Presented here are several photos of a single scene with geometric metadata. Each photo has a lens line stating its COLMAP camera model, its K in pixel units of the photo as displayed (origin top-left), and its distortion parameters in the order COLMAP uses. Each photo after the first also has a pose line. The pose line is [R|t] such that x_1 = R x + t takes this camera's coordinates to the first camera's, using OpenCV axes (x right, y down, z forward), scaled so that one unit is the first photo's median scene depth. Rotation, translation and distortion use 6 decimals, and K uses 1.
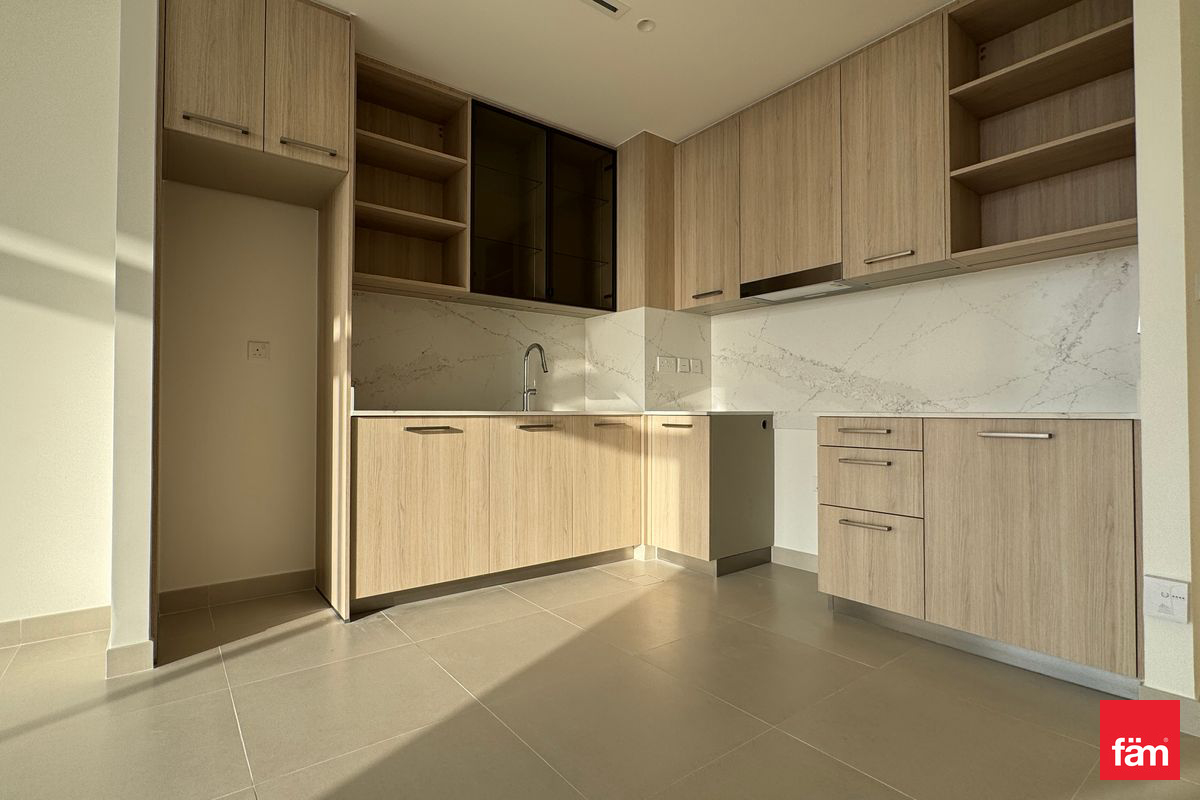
lens RADIAL K [[567.6, 0, 598.5], [0, 567.6, 399.0], [0, 0, 1]] dist [-0.000421, -0.000488]
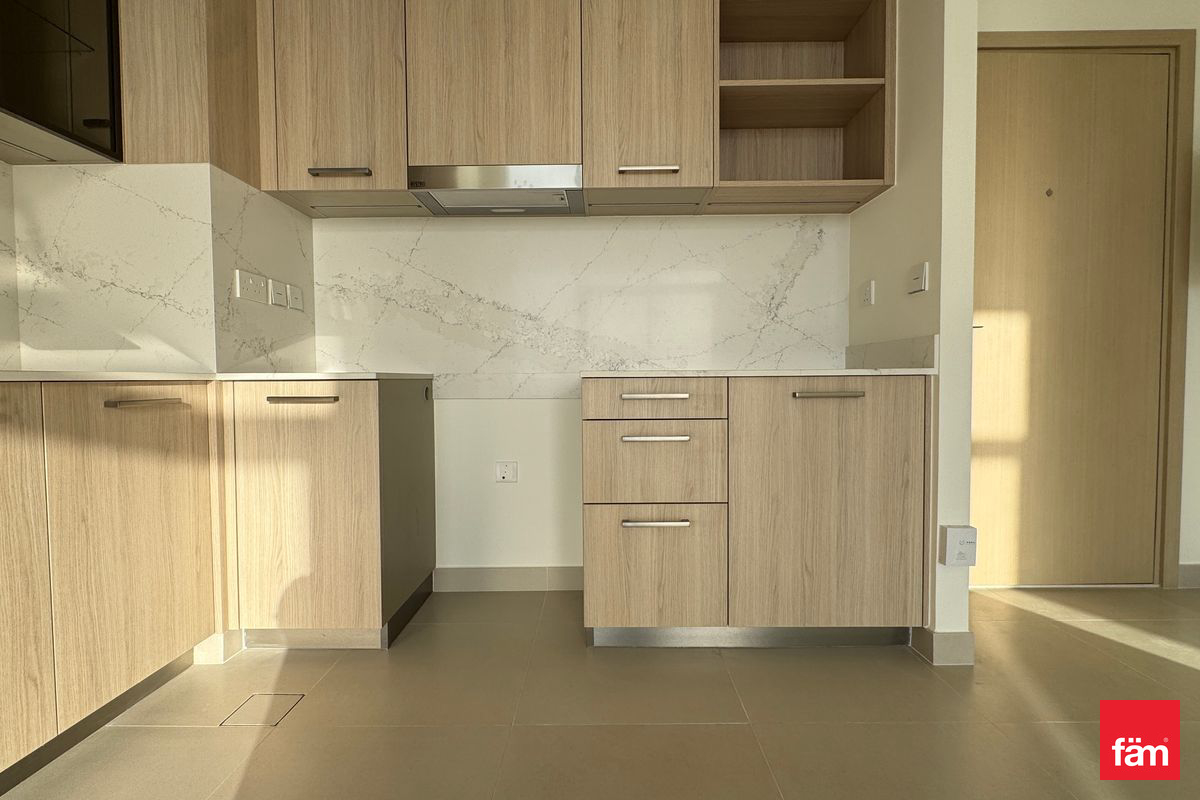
lens RADIAL K [[567.6, 0, 598.5], [0, 567.6, 399.0], [0, 0, 1]] dist [-0.000421, -0.000488]
pose [[0.619972, -0.032974, 0.783931, -0.117873], [-0.007192, 0.998836, 0.047701, 0.019919], [-0.784591, -0.035211, 0.619013, 0.471389]]
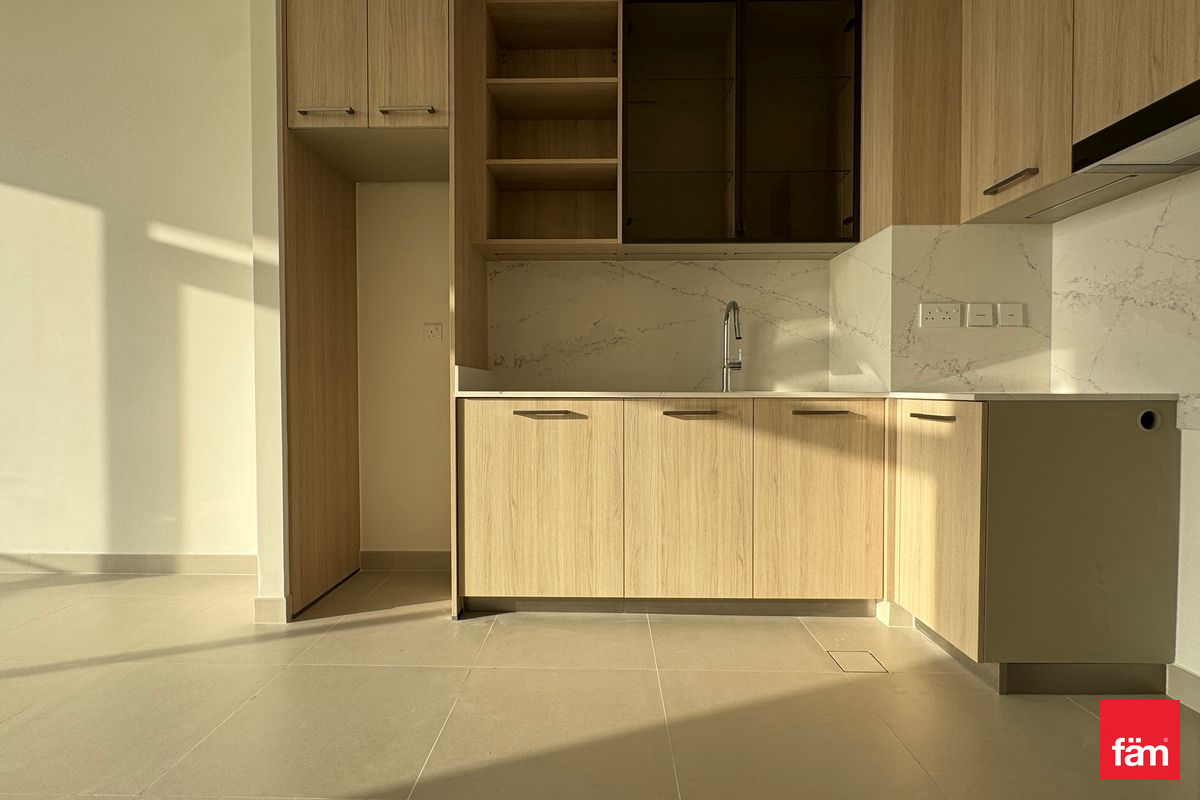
lens RADIAL K [[567.6, 0, 598.5], [0, 567.6, 399.0], [0, 0, 1]] dist [-0.000421, -0.000488]
pose [[0.780766, 0.011664, -0.624715, 0.250183], [0.012955, 0.999309, 0.034849, 0.003041], [0.624689, -0.035303, 0.780075, 0.343709]]
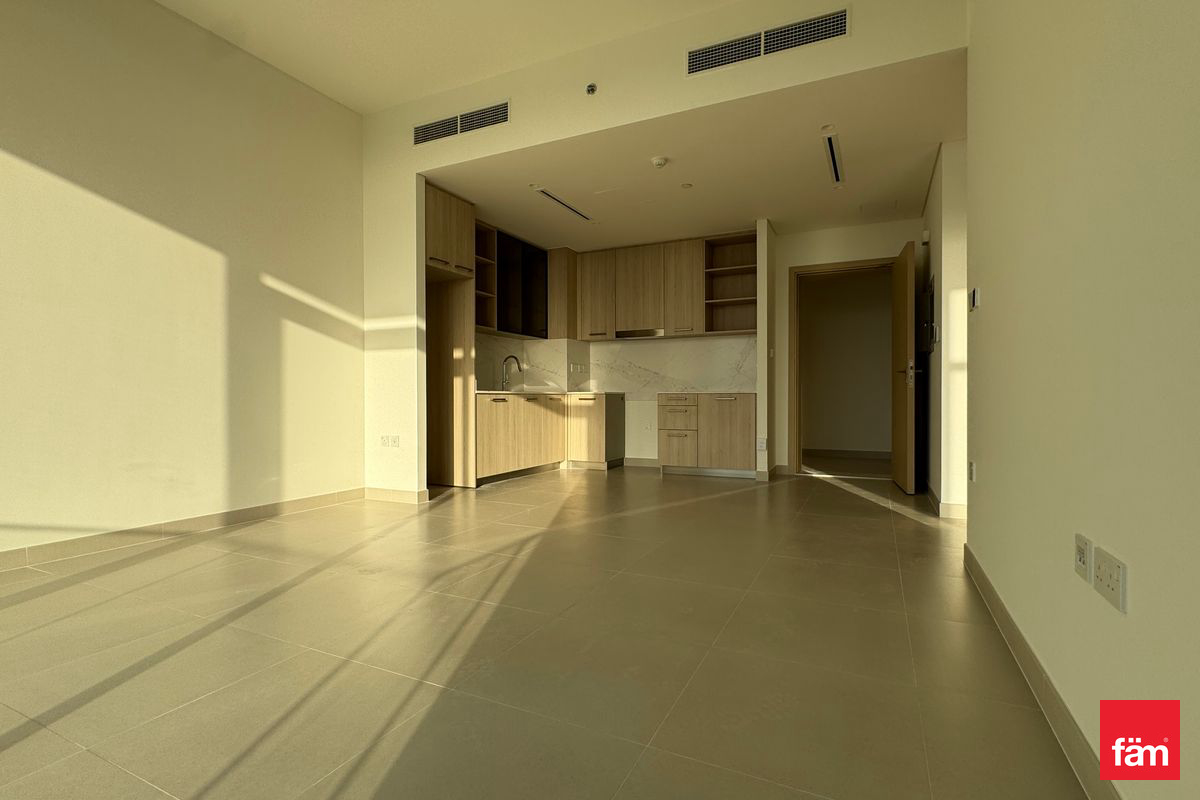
lens RADIAL K [[567.6, 0, 598.5], [0, 567.6, 399.0], [0, 0, 1]] dist [-0.000421, -0.000488]
pose [[0.896538, -0.005181, 0.442936, -0.772637], [-0.005836, 0.999707, 0.023507, -0.001679], [-0.442928, -0.023660, 0.896245, -0.897937]]
